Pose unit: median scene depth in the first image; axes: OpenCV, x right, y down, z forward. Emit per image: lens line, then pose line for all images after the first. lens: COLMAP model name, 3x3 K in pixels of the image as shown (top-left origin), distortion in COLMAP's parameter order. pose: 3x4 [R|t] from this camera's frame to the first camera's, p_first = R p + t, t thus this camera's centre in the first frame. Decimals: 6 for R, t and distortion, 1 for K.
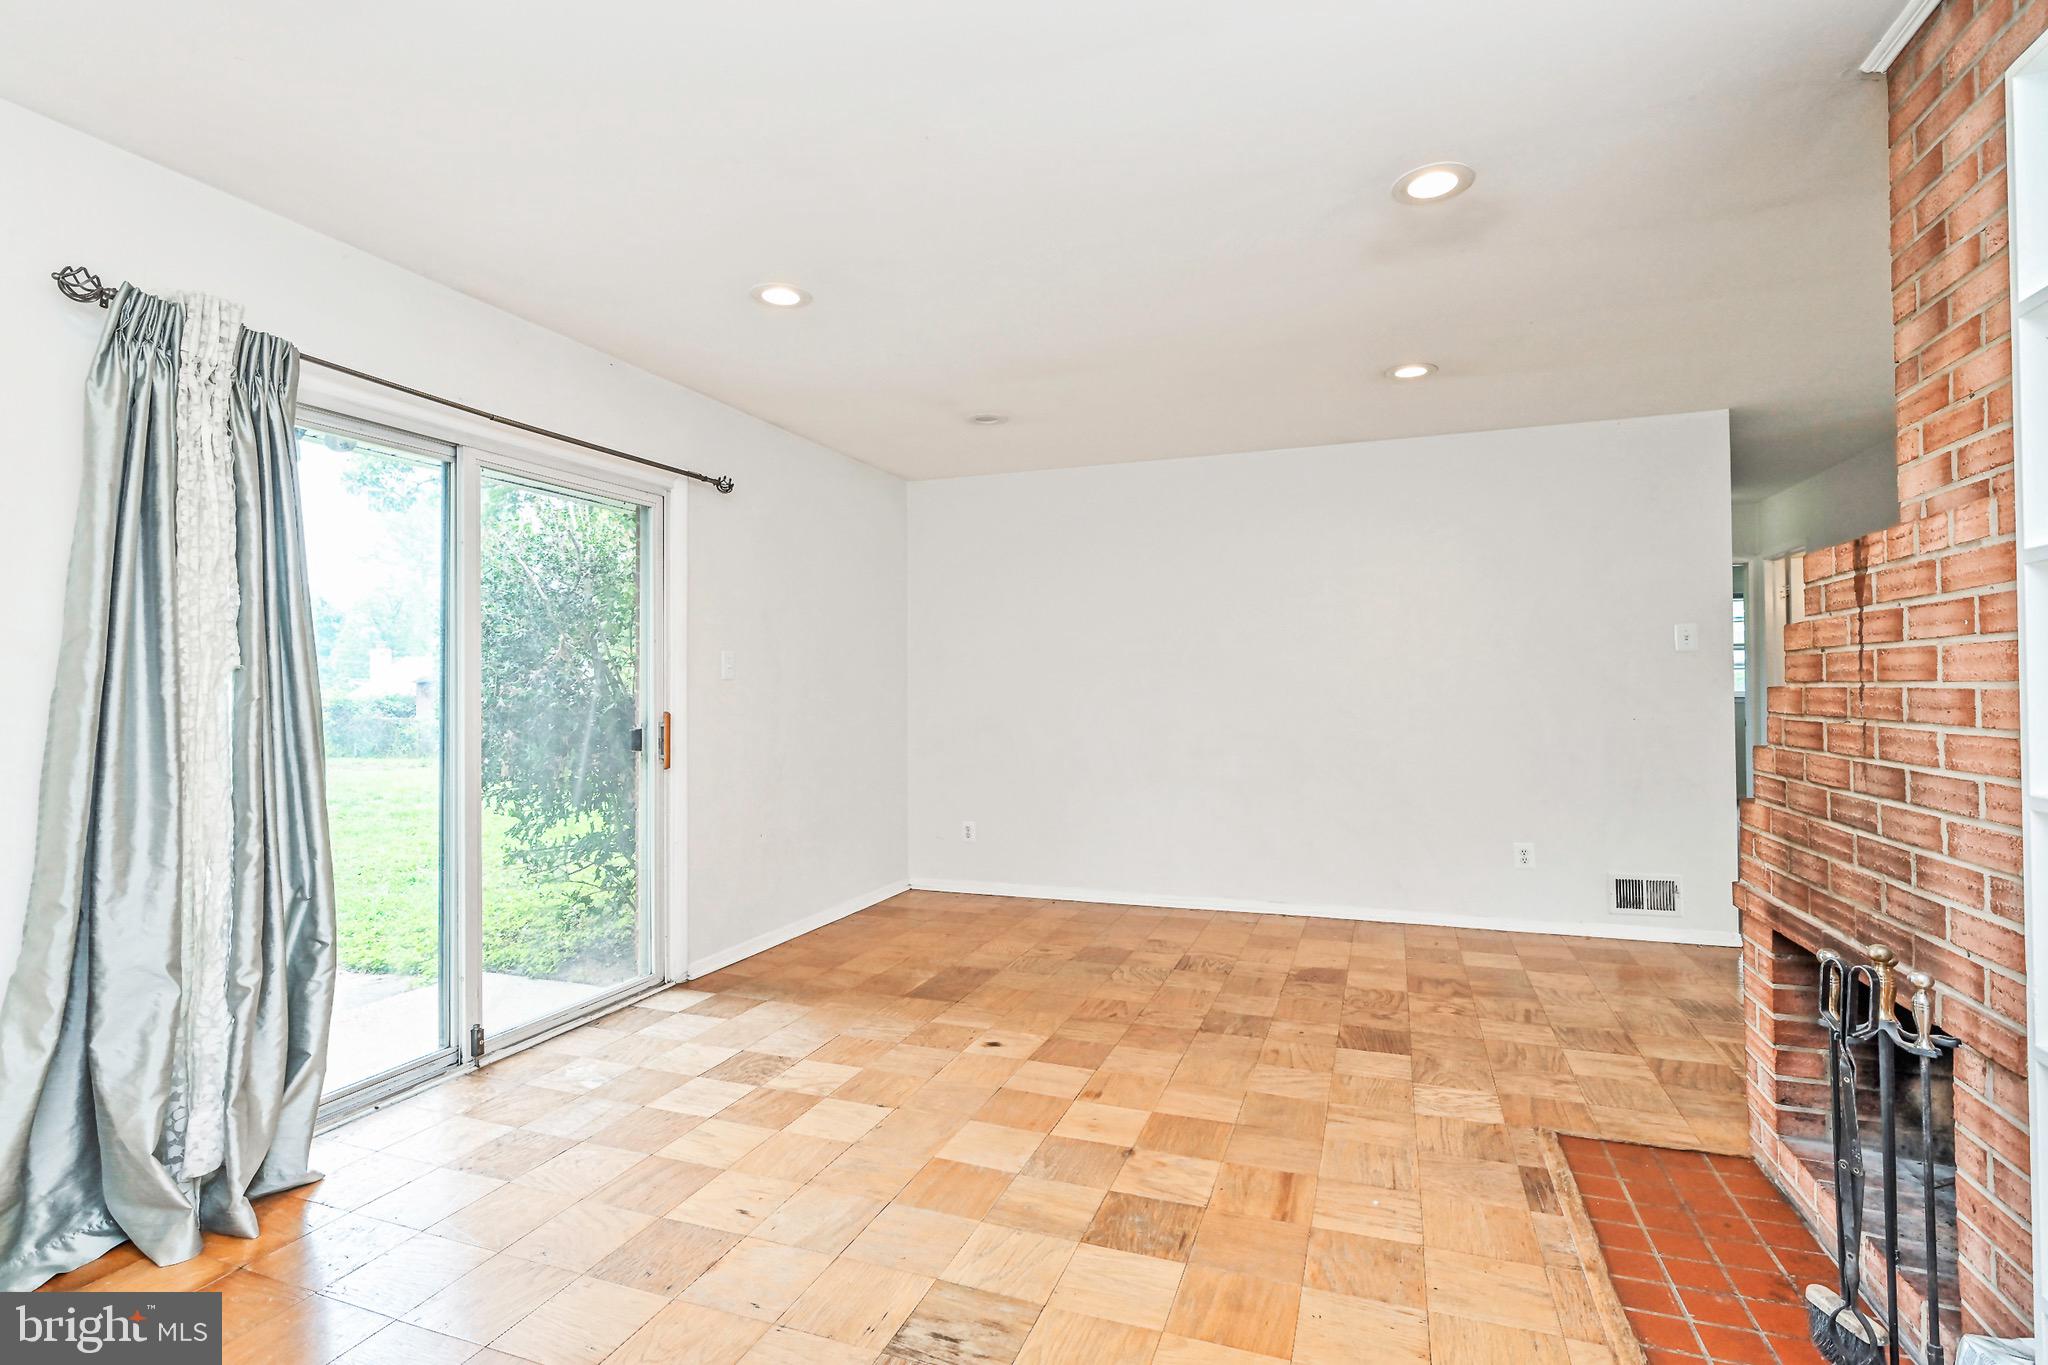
lens RADIAL K [[979.5, 0, 1017.5], [0, 979.5, 679.5], [0, 0, 1]] dist [-0.010436, 0.000825]
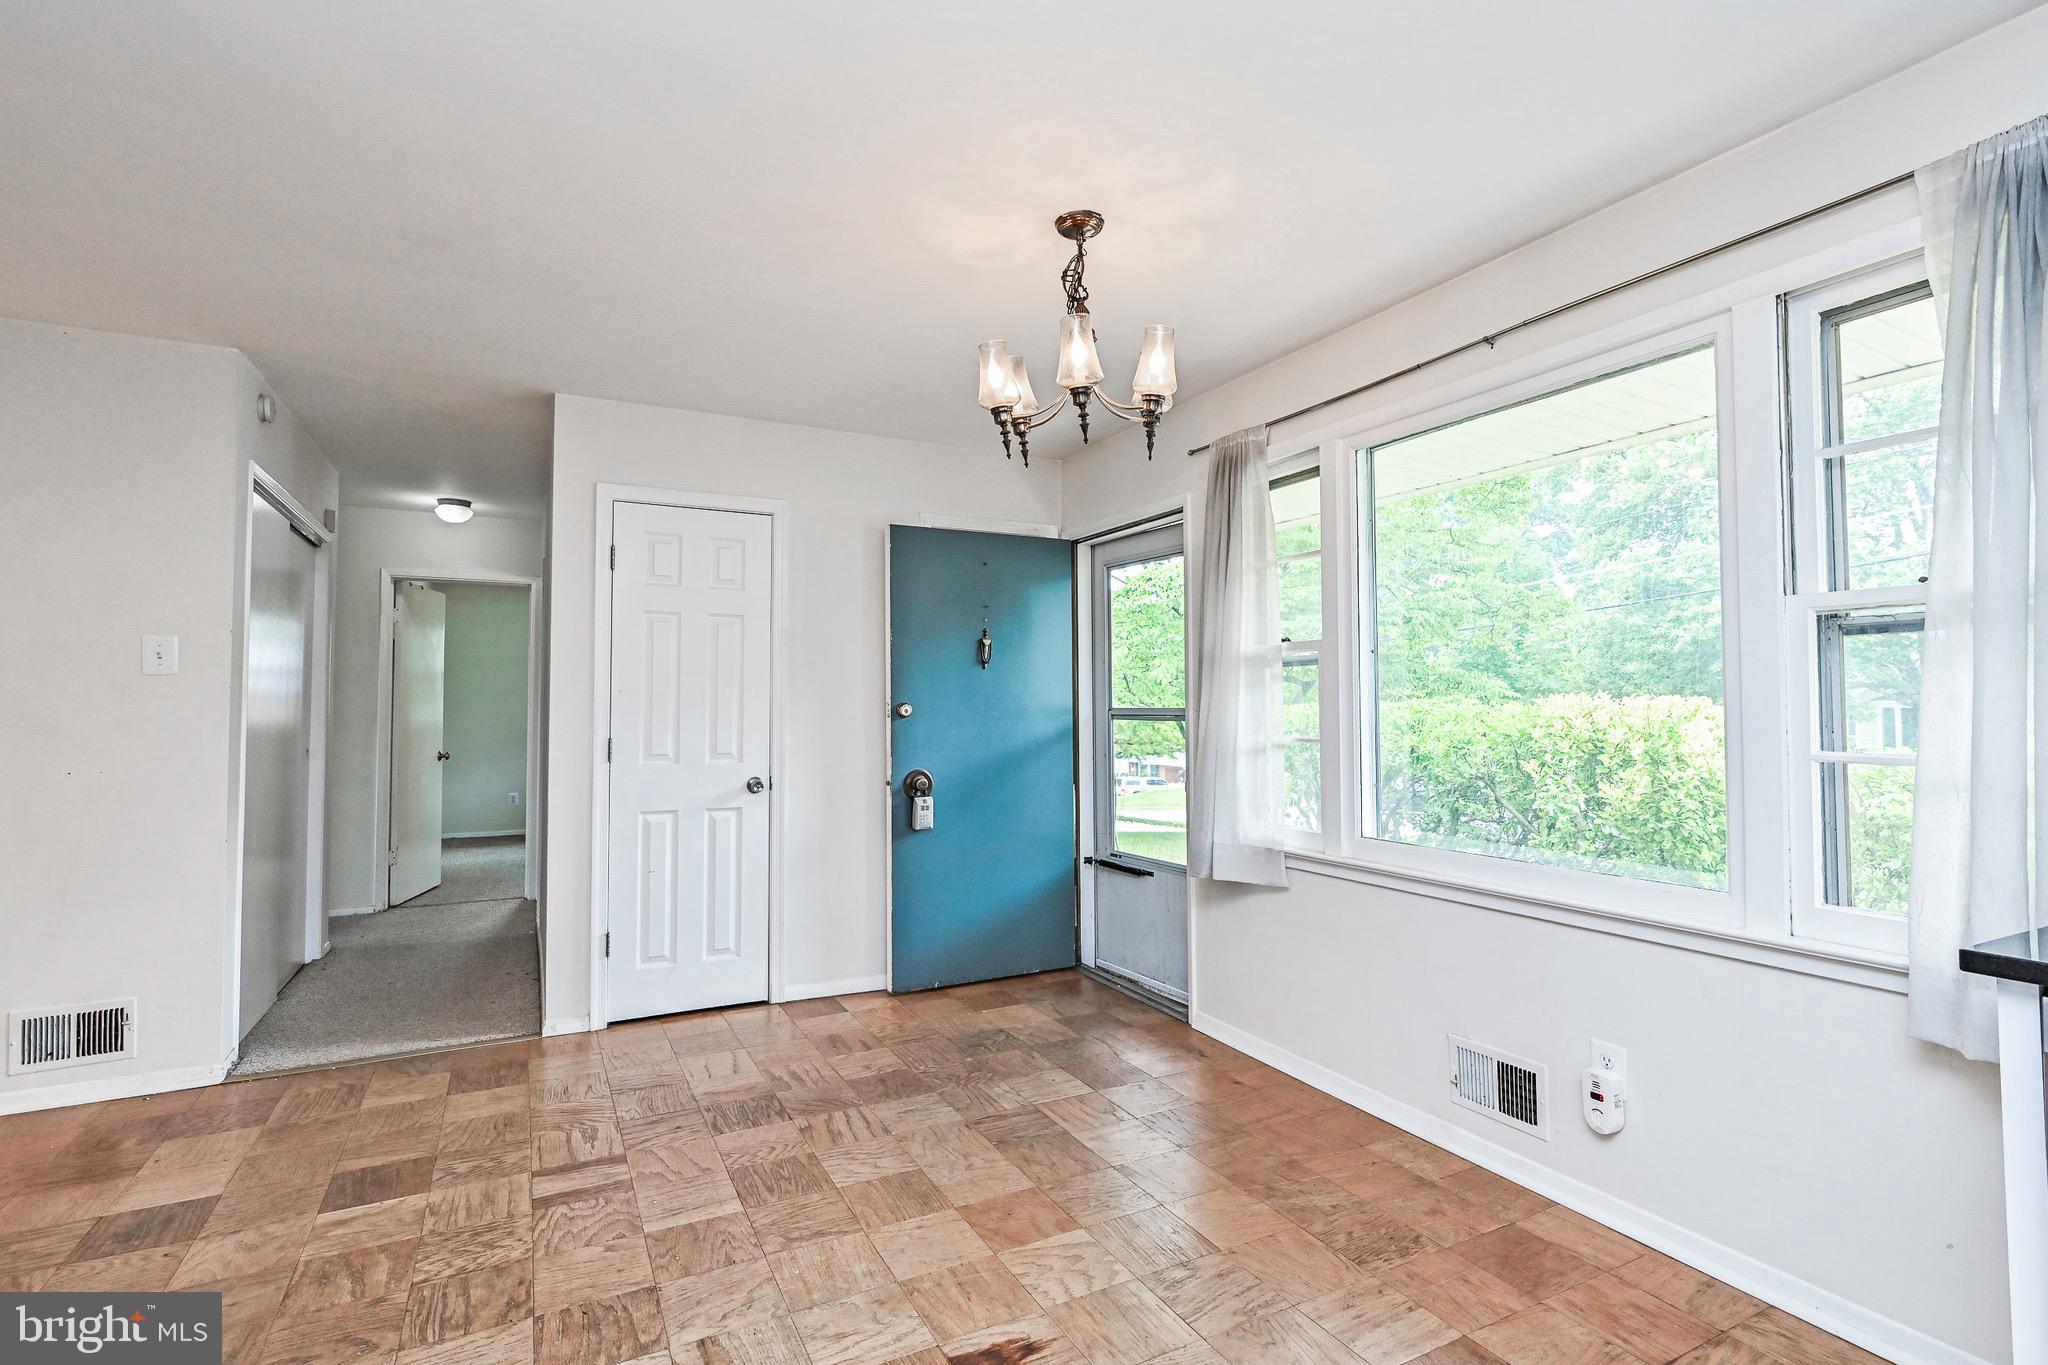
lens RADIAL K [[924.2, 0, 1022.6], [0, 924.2, 685.2], [0, 0, 1]] dist [-0.003810, -0.000480]
pose [[0.674604, 0.025762, 0.737730, 0.887179], [-0.007685, 0.999582, -0.027879, -0.011144], [-0.738140, 0.013138, 0.674520, 0.127541]]
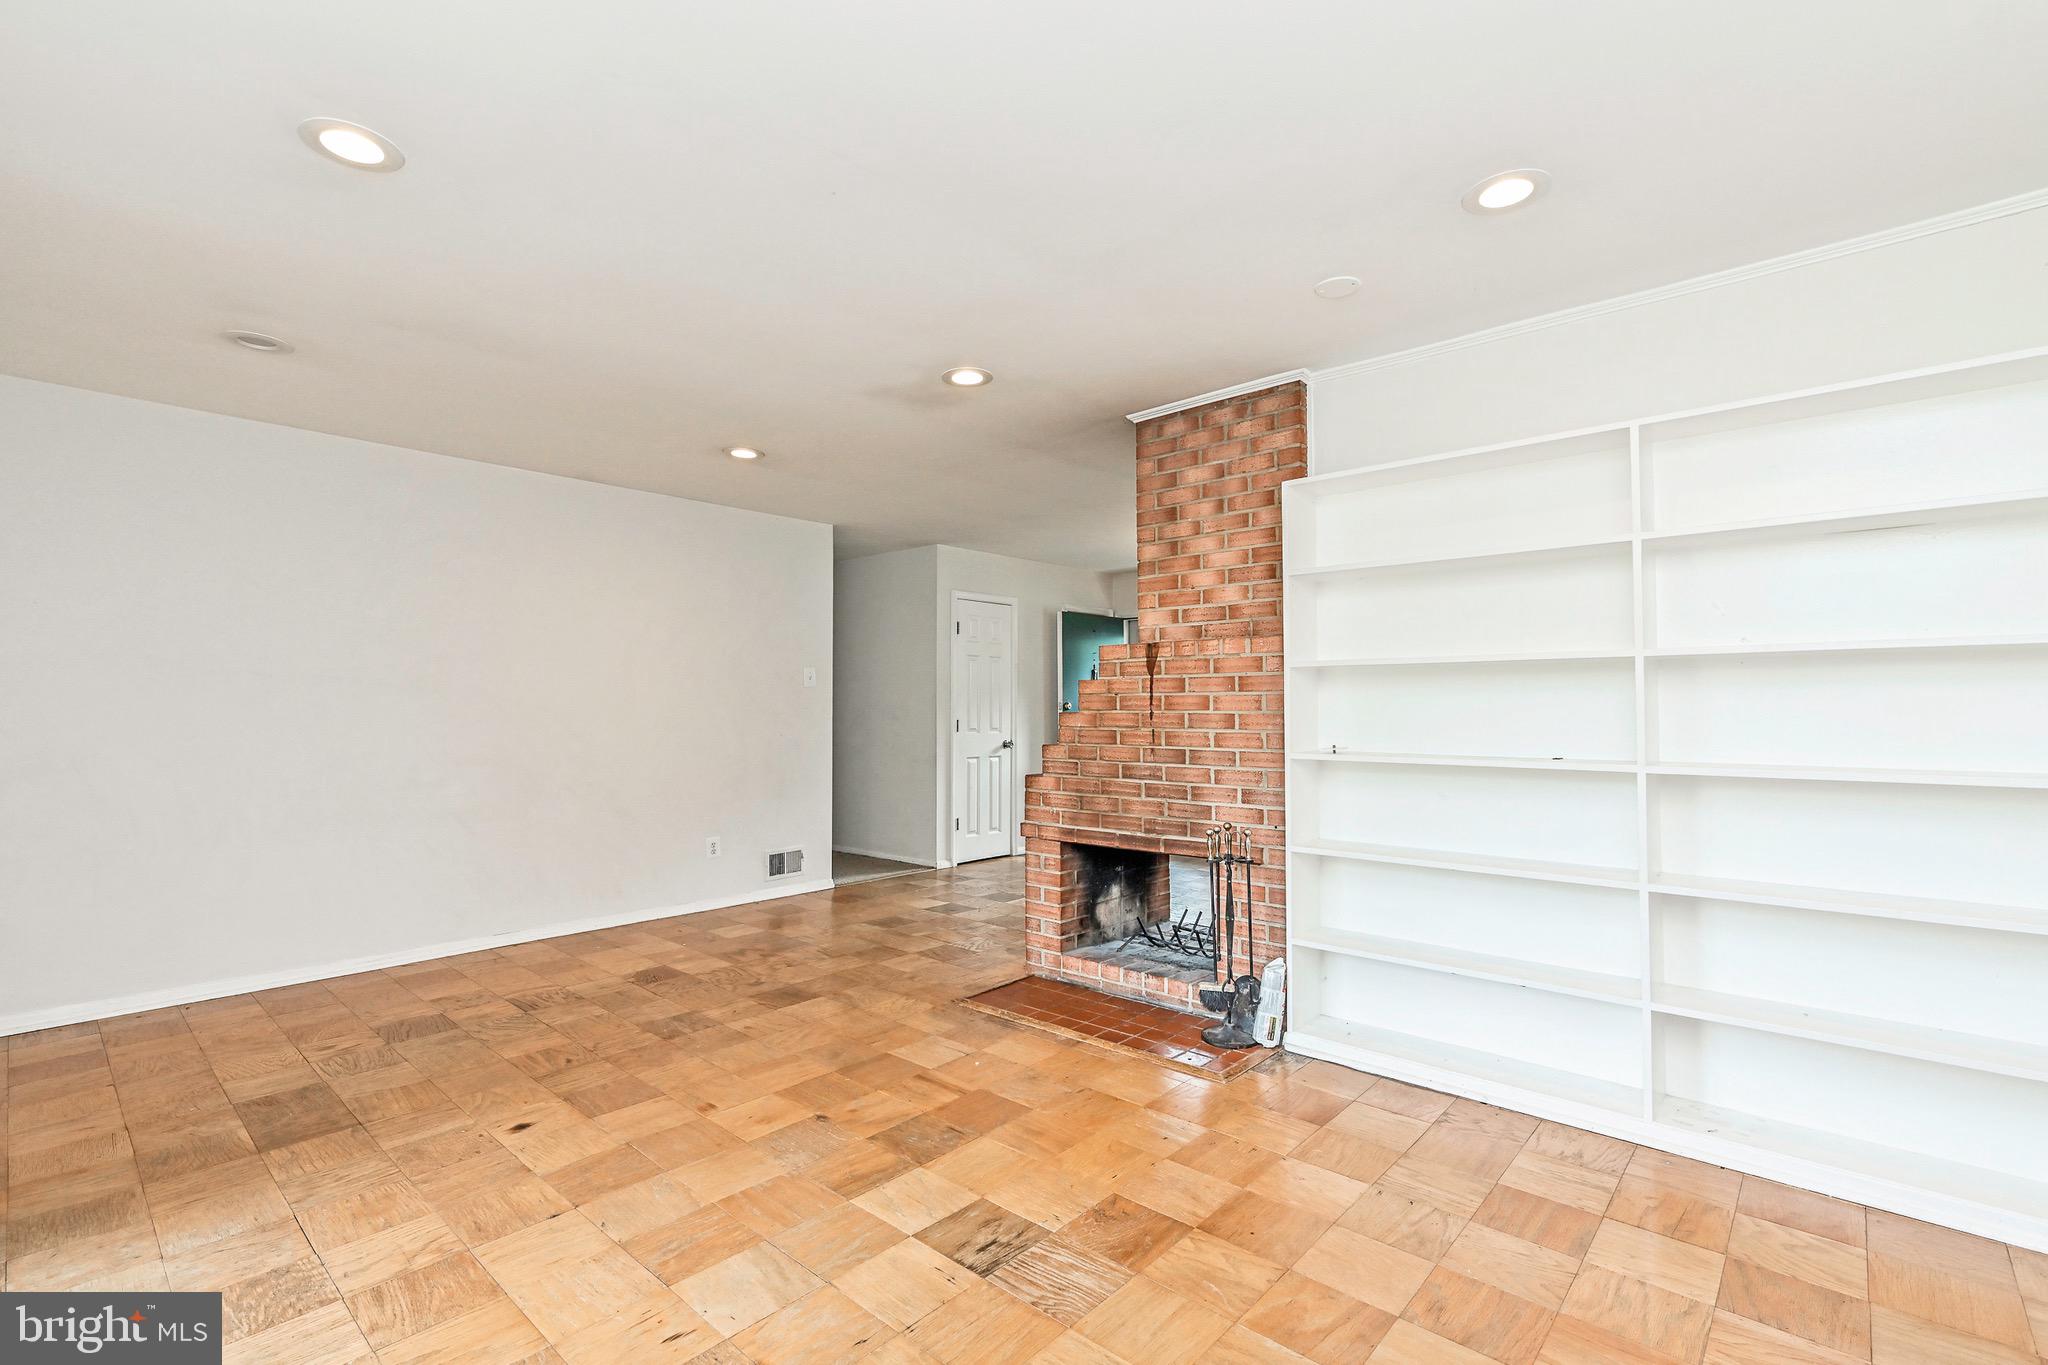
lens RADIAL K [[924.2, 0, 1027.0], [0, 924.2, 687.6], [0, 0, 1]] dist [-0.003810, -0.000480]
pose [[0.355077, 0.028440, 0.934404, -0.668638], [-0.010432, 0.999595, -0.026460, 0.005519], [-0.934779, -0.000352, 0.355230, 0.316891]]
